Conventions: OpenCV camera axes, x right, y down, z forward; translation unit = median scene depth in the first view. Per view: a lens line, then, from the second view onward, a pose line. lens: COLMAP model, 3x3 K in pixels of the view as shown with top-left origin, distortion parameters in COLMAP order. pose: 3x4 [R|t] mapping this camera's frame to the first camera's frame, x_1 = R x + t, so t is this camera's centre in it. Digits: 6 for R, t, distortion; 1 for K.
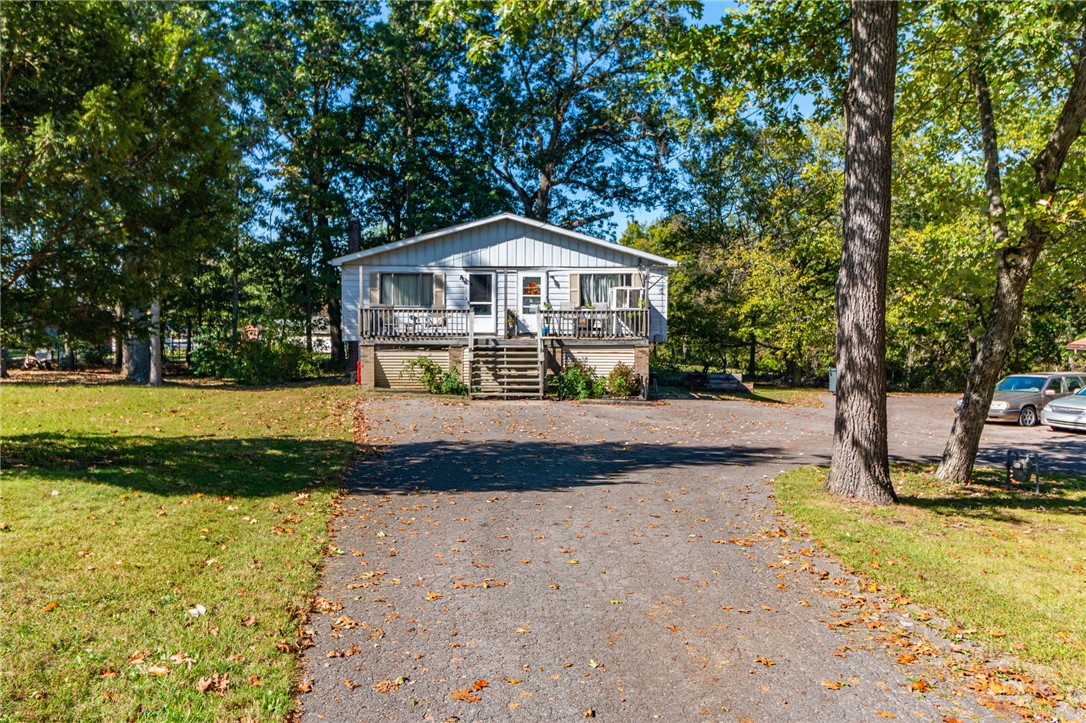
lens RADIAL K [[876.1, 0, 540.2], [0, 876.1, 355.4], [0, 0, 1]] dist [0.010065, 0.001889]
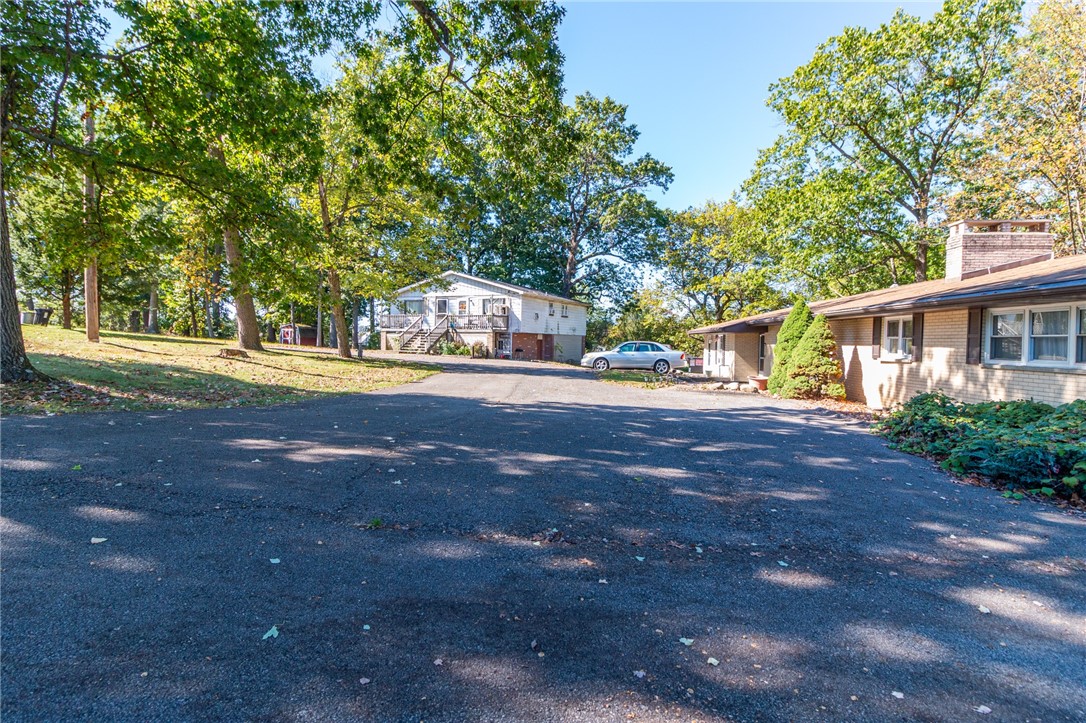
lens RADIAL K [[571.7, 0, 561.9], [0, 571.7, 365.8], [0, 0, 1]] dist [-0.000927, 0.000532]
pose [[0.893940, 0.029273, -0.447230, 0.869478], [-0.038649, 0.999183, -0.011852, 0.076679], [0.446517, 0.027880, 0.894341, -0.107804]]
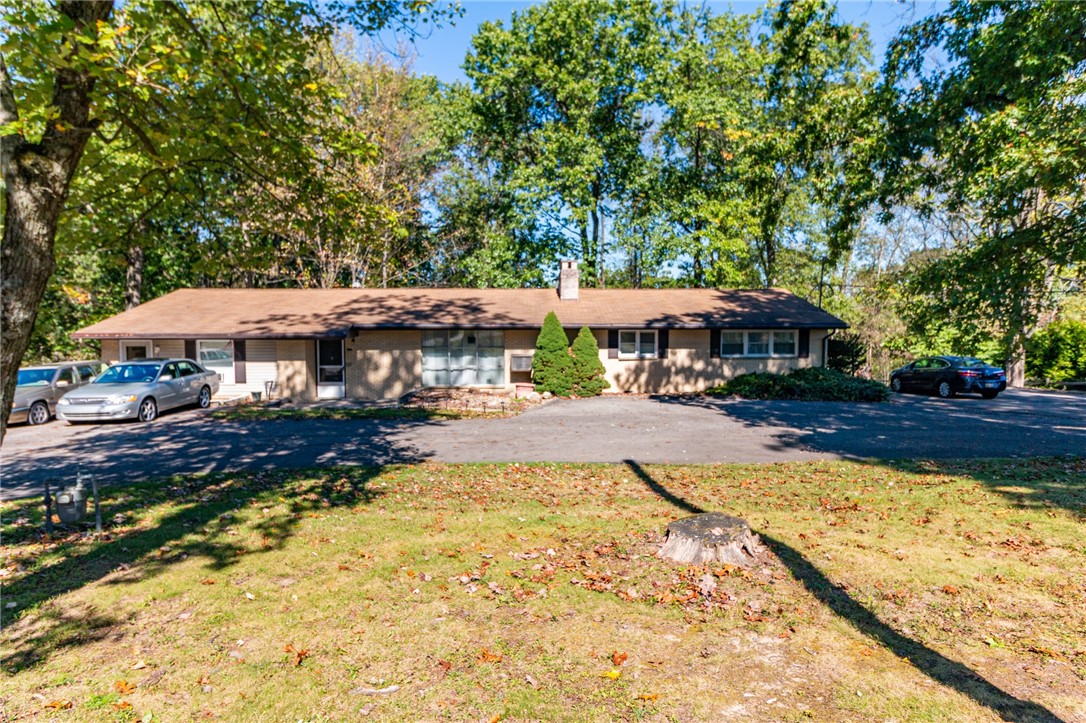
lens RADIAL K [[654.1, 0, 547.5], [0, 654.1, 354.1], [0, 0, 1]] dist [0.006295, -0.000483]
pose [[0.366870, -0.065023, 0.927997, 0.107932], [0.059010, 0.997172, 0.046541, 0.007416], [-0.928399, 0.037687, 0.369669, 0.227722]]
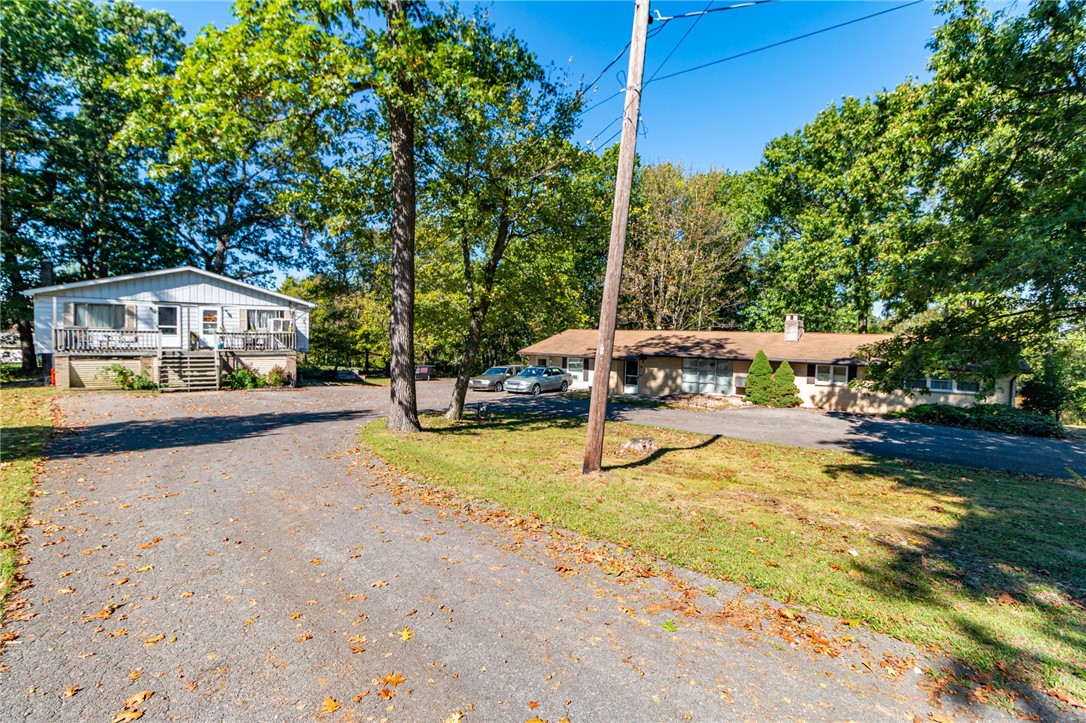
lens RADIAL K [[505.6, 0, 548.7], [0, 505.6, 354.4], [0, 0, 1]] dist [0.004203, 0.000313]
pose [[0.840452, -0.010041, 0.541793, 0.007990], [0.014924, 0.999878, -0.004620, -0.000057], [-0.541680, 0.011968, 0.840499, -0.056344]]
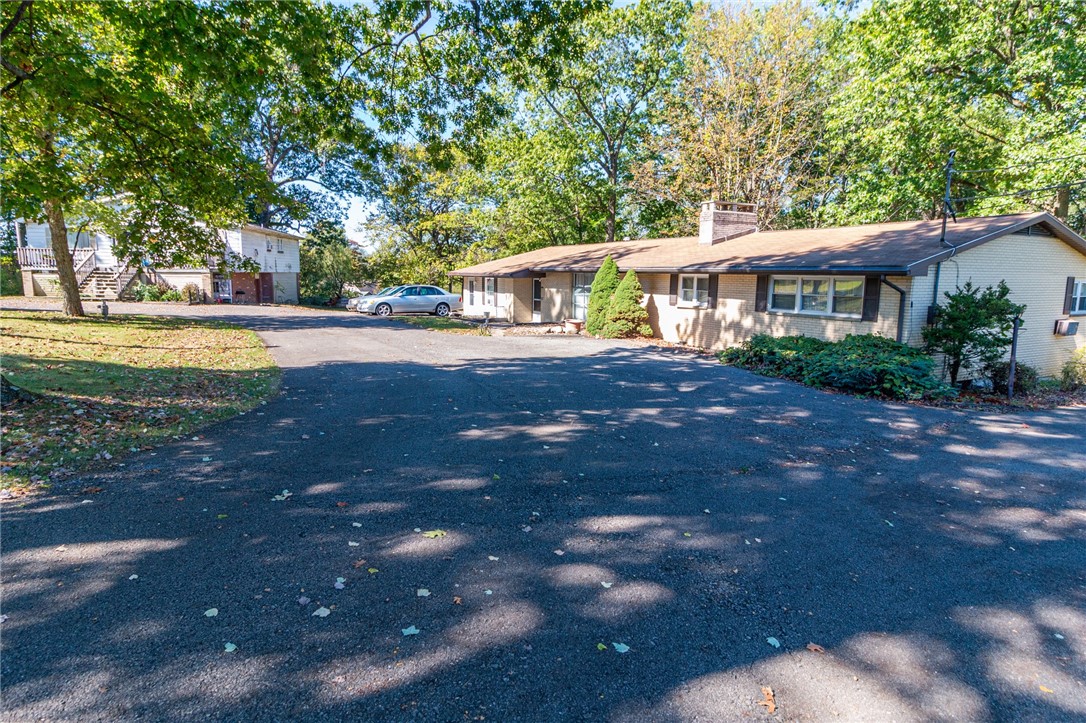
lens RADIAL K [[571.7, 0, 556.5], [0, 571.7, 365.8], [0, 0, 1]] dist [-0.000927, 0.000532]
pose [[0.994782, -0.008202, 0.101694, 0.689342], [-0.001984, 0.995020, 0.099653, 0.058395], [-0.102005, -0.099335, 0.989812, -0.191054]]
